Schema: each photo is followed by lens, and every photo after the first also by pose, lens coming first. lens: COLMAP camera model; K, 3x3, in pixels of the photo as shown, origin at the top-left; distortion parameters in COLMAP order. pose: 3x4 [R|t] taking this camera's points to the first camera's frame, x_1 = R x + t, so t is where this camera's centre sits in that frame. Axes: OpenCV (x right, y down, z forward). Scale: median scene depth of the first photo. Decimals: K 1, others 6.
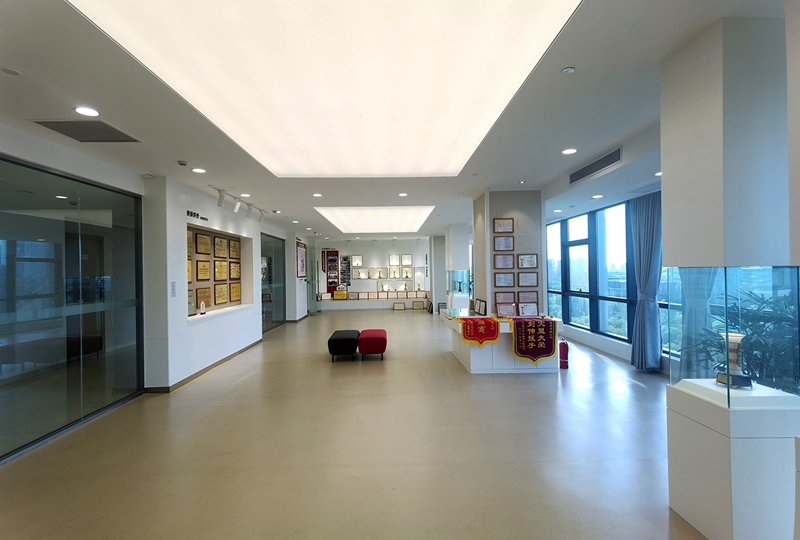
lens RADIAL K [[401.1, 0, 400.0], [0, 401.1, 270.0], [0, 0, 1]] dist [0.035645, -0.000660]
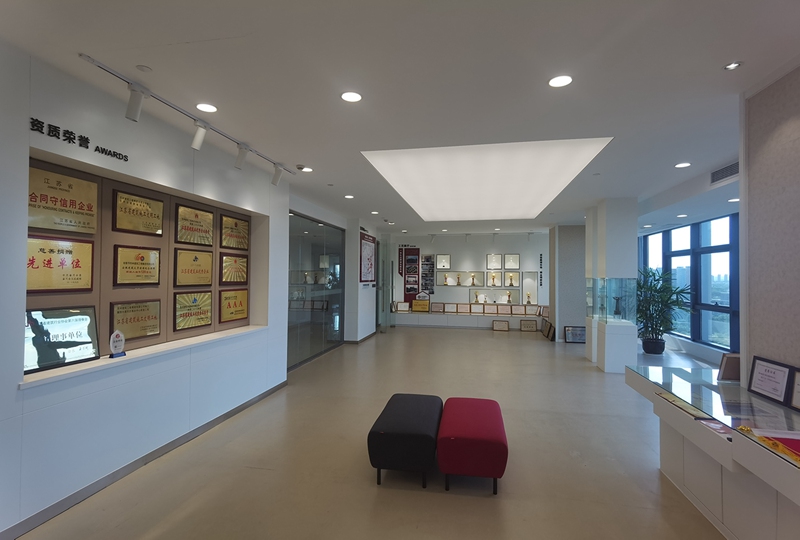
lens RADIAL K [[401.1, 0, 400.0], [0, 401.1, 270.0], [0, 0, 1]] dist [0.035645, -0.000660]
pose [[0.976241, 0.022178, -0.215548, -0.023773], [-0.024436, 0.999671, -0.007814, 0.000752], [0.215303, 0.012896, 0.976462, 0.246775]]
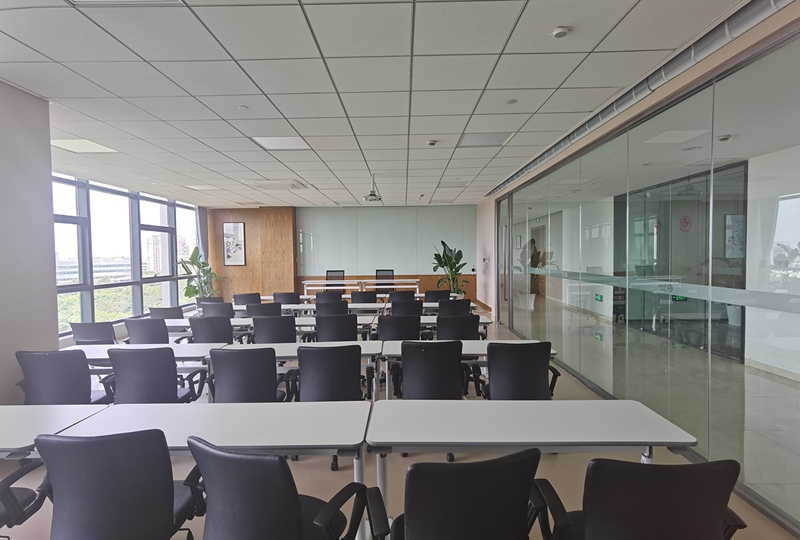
lens RADIAL K [[401.1, 0, 400.0], [0, 401.1, 270.0], [0, 0, 1]] dist [0.035645, -0.000660]
pose [[-0.998726, 0.029614, 0.040861, -0.304964], [0.030824, 0.999095, 0.029303, 0.036563], [-0.039956, 0.030525, -0.998735, 3.288351]]
